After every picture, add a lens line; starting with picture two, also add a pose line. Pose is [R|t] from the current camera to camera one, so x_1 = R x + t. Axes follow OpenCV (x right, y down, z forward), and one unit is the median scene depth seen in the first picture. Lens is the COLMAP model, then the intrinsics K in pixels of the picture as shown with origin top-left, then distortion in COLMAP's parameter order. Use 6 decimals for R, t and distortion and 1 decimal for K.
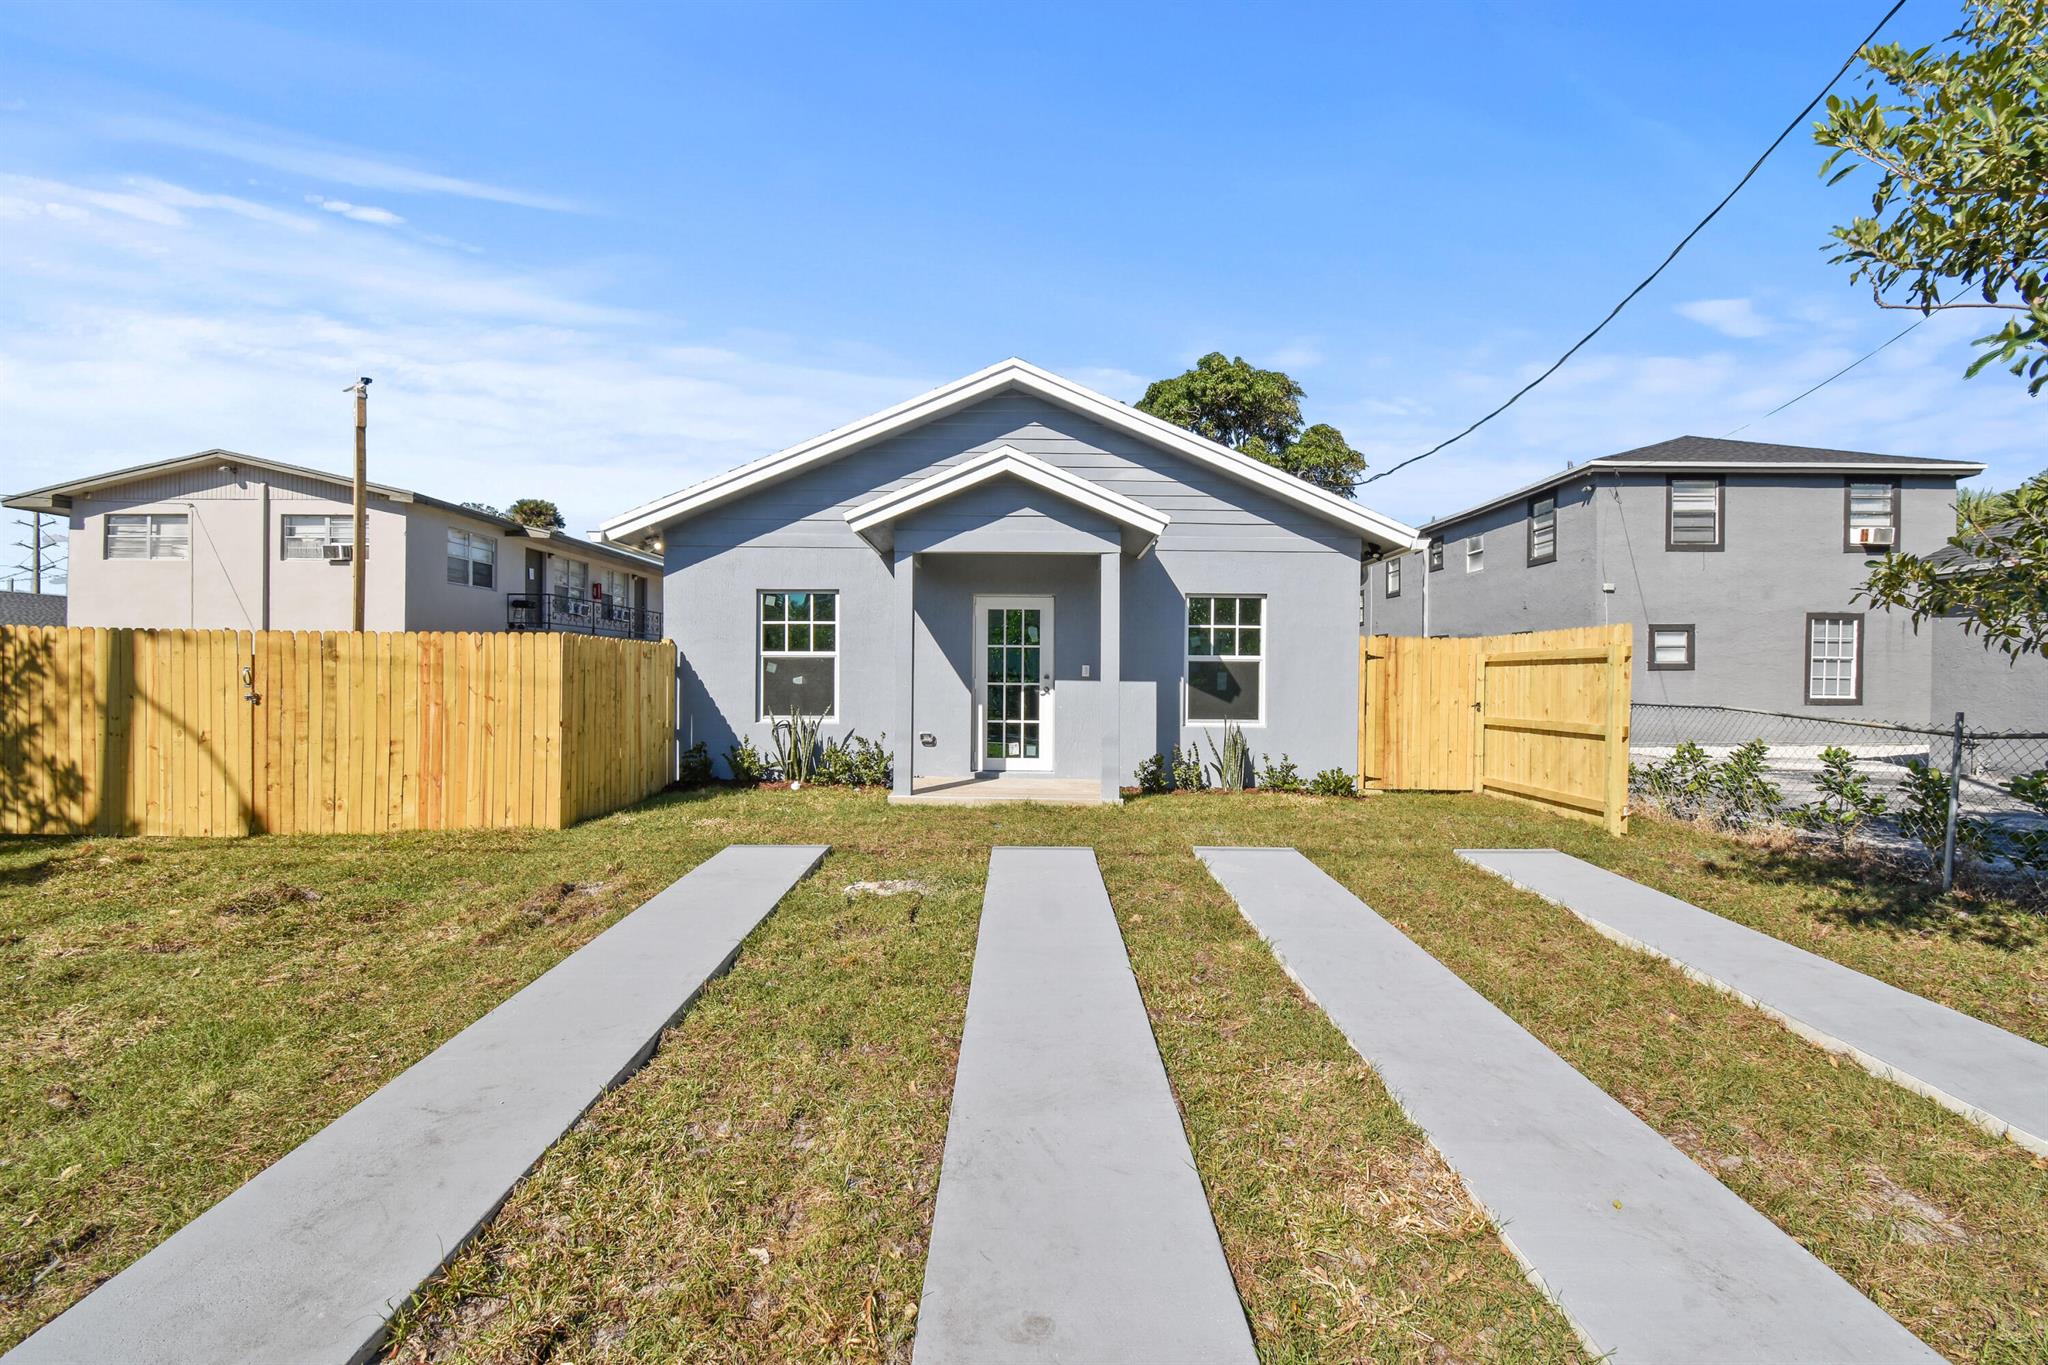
lens RADIAL K [[908.8, 0, 1024.0], [0, 908.8, 682.5], [0, 0, 1]] dist [0.013139, -0.021221]
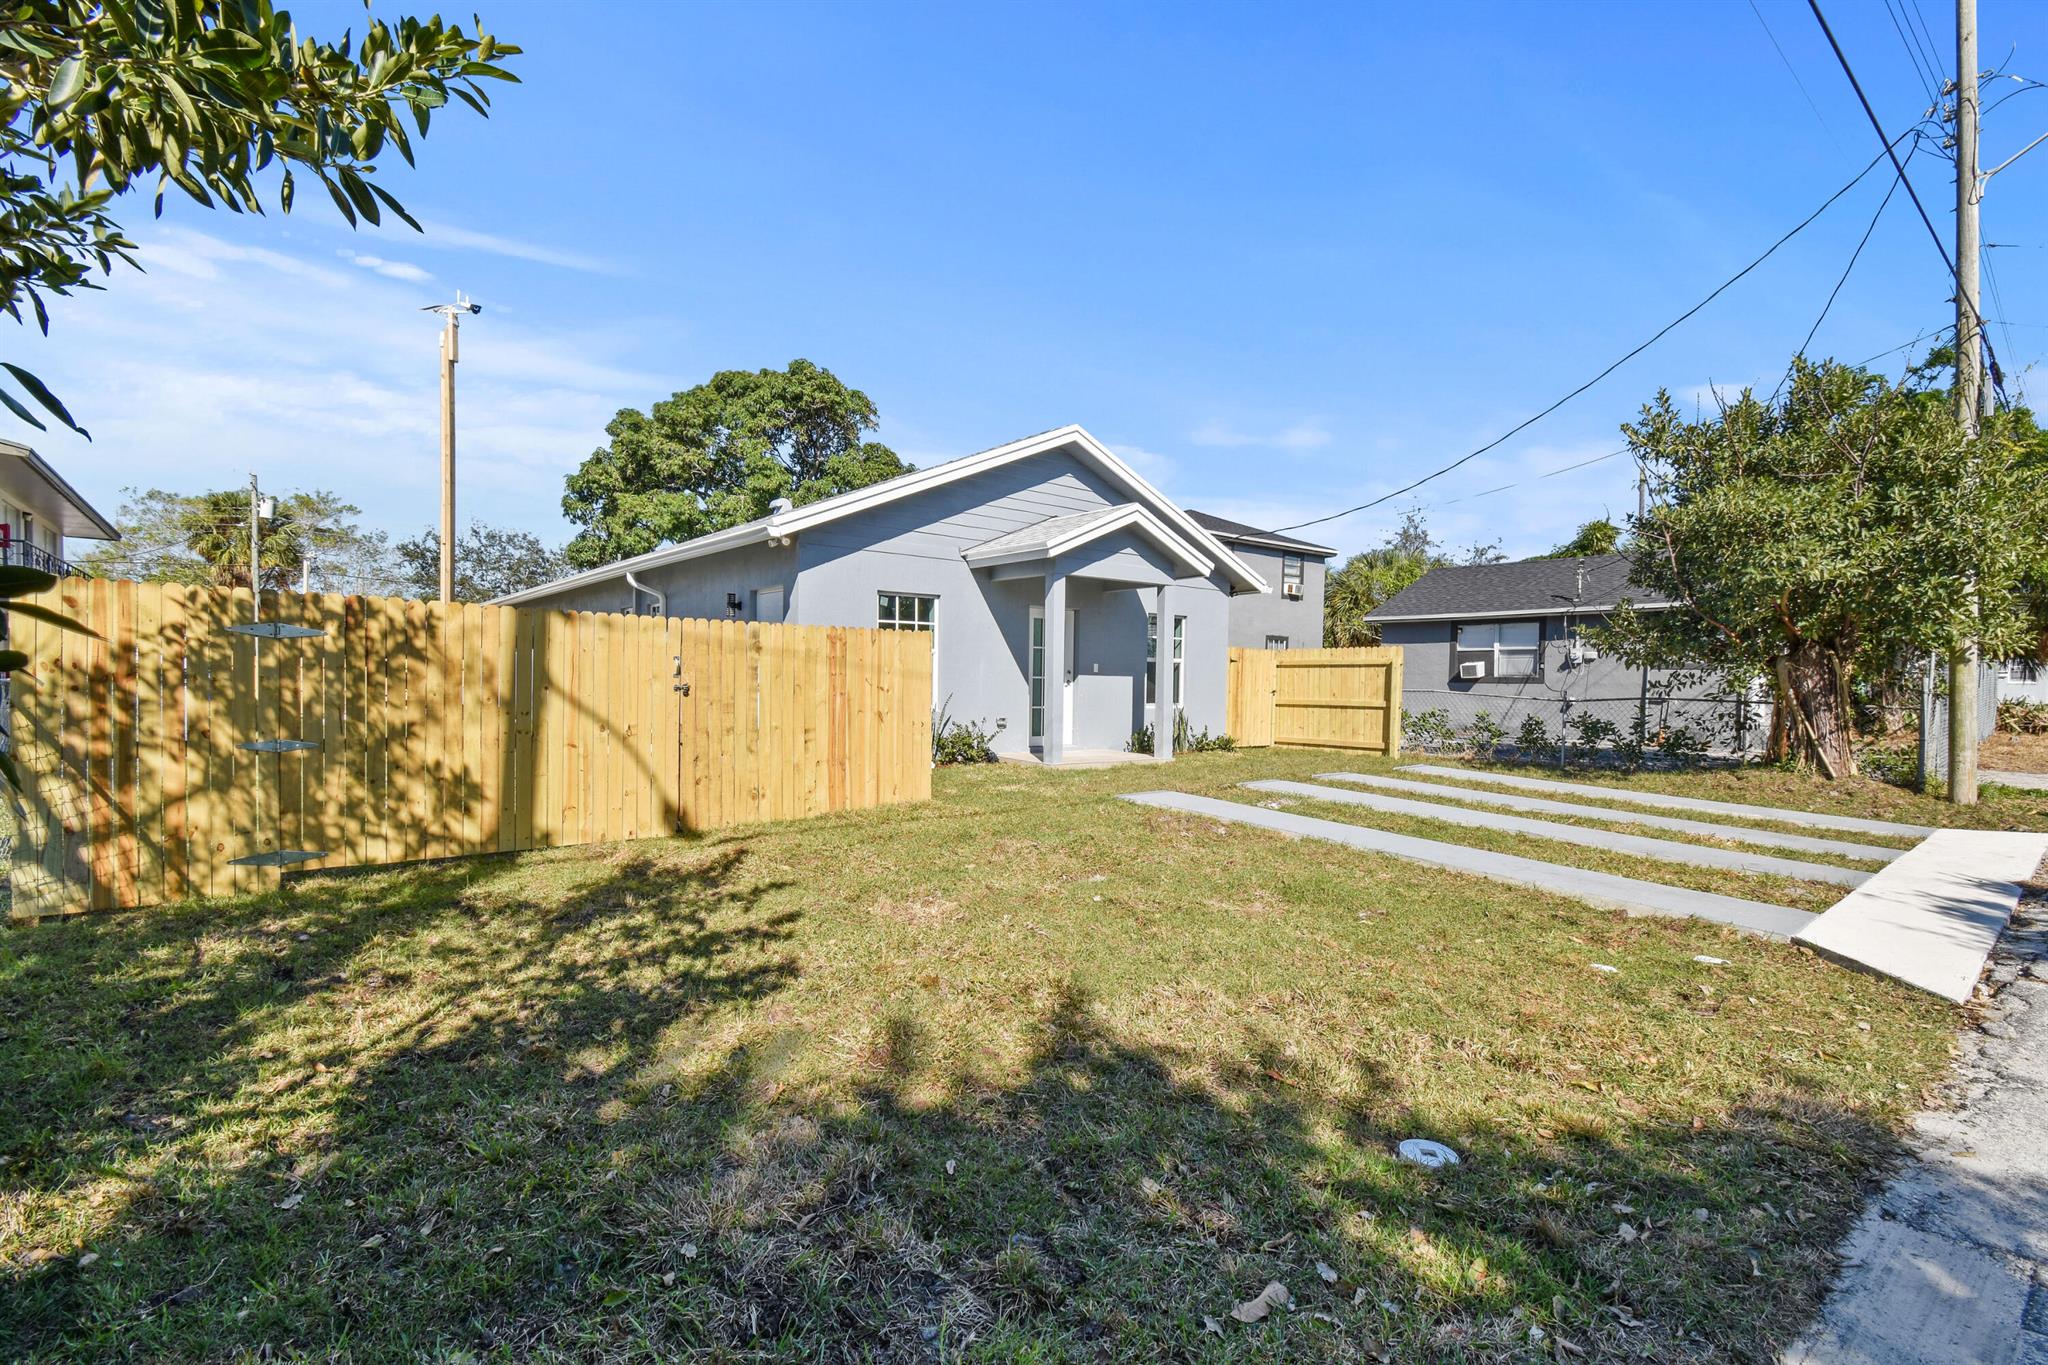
lens RADIAL K [[930.5, 0, 1027.7], [0, 930.5, 730.1], [0, 0, 1]] dist [0.002600, 0.000765]
pose [[0.767449, -0.032023, 0.640310, -0.909544], [-0.003847, 0.998504, 0.054547, 0.004187], [-0.641098, -0.044325, 0.766178, 0.011320]]
